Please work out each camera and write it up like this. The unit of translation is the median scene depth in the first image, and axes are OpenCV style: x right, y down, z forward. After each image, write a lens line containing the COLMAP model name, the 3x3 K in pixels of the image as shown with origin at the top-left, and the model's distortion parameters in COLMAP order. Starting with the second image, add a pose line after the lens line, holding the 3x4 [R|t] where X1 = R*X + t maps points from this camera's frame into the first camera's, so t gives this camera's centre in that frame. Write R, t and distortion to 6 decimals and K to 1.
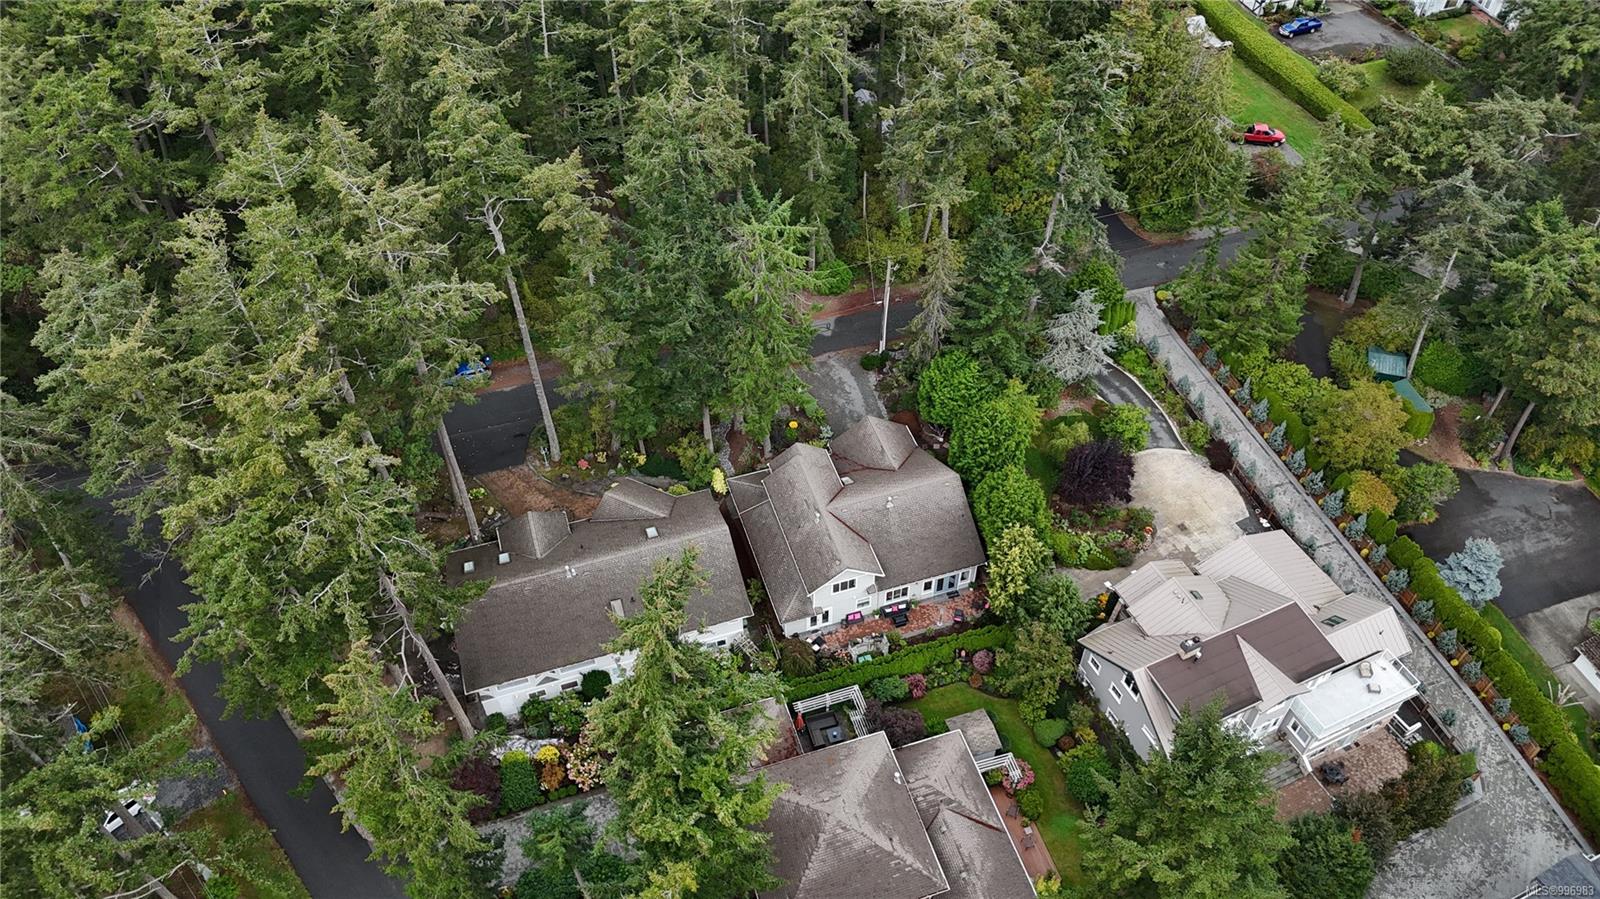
lens RADIAL K [[1113.2, 0, 800.0], [0, 1113.2, 449.5], [0, 0, 1]] dist [0.067087, -0.000431]
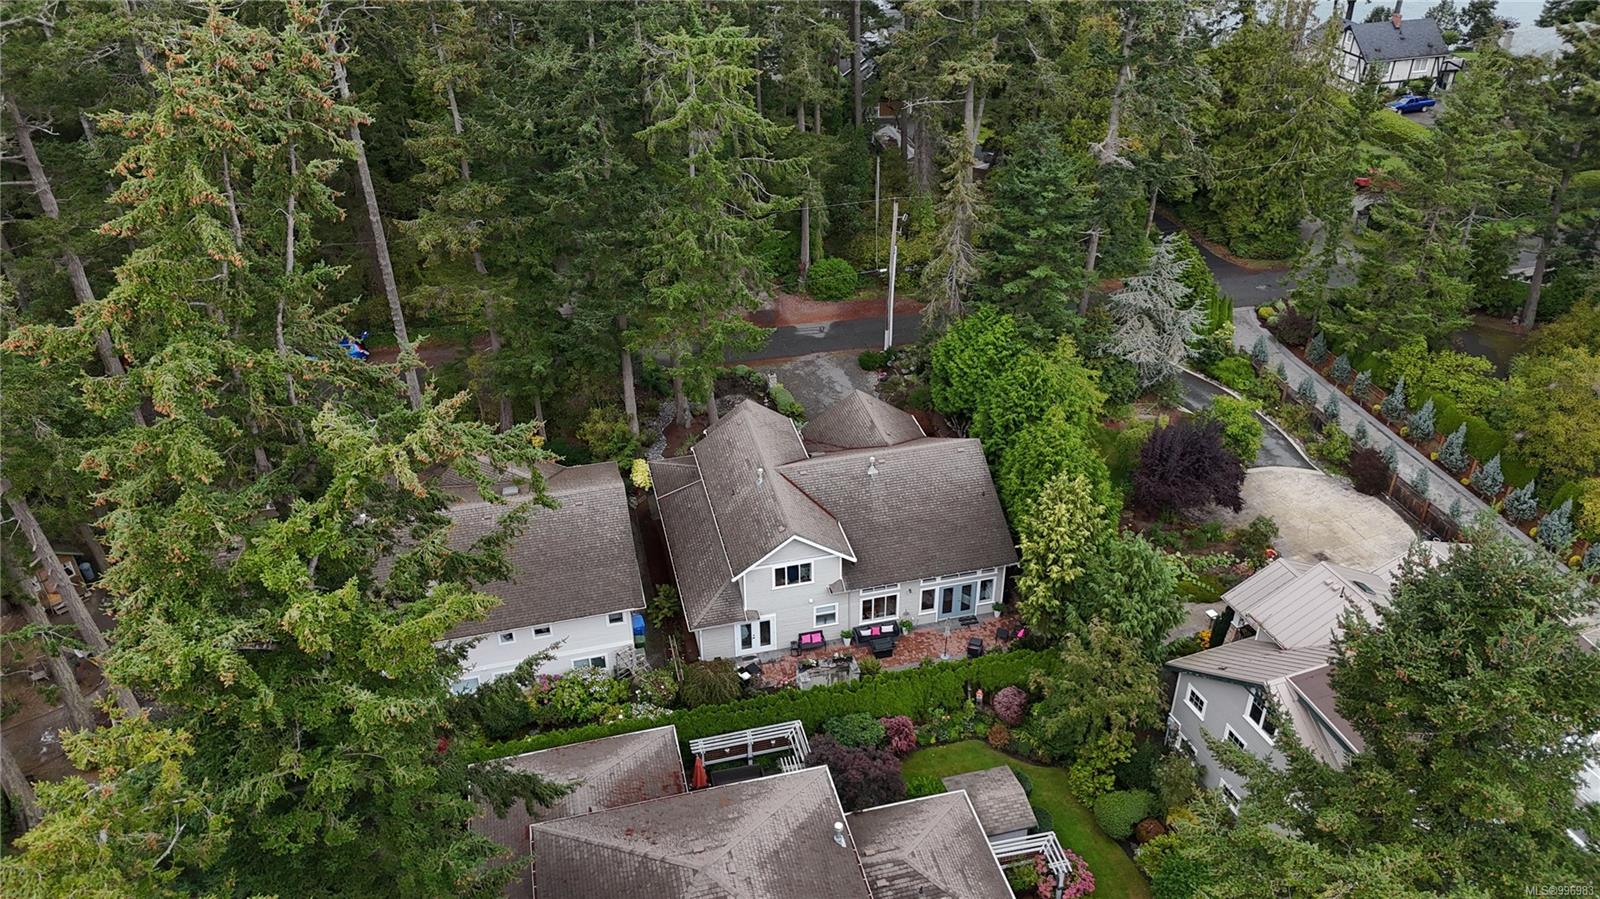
lens RADIAL K [[1148.0, 0, 800.0], [0, 1148.0, 449.5], [0, 0, 1]] dist [0.048702, 0.001420]
pose [[0.997647, 0.036273, -0.058177, 0.076698], [-0.049025, 0.970630, -0.235530, 0.200394], [0.047925, 0.237828, 0.970124, 0.330937]]
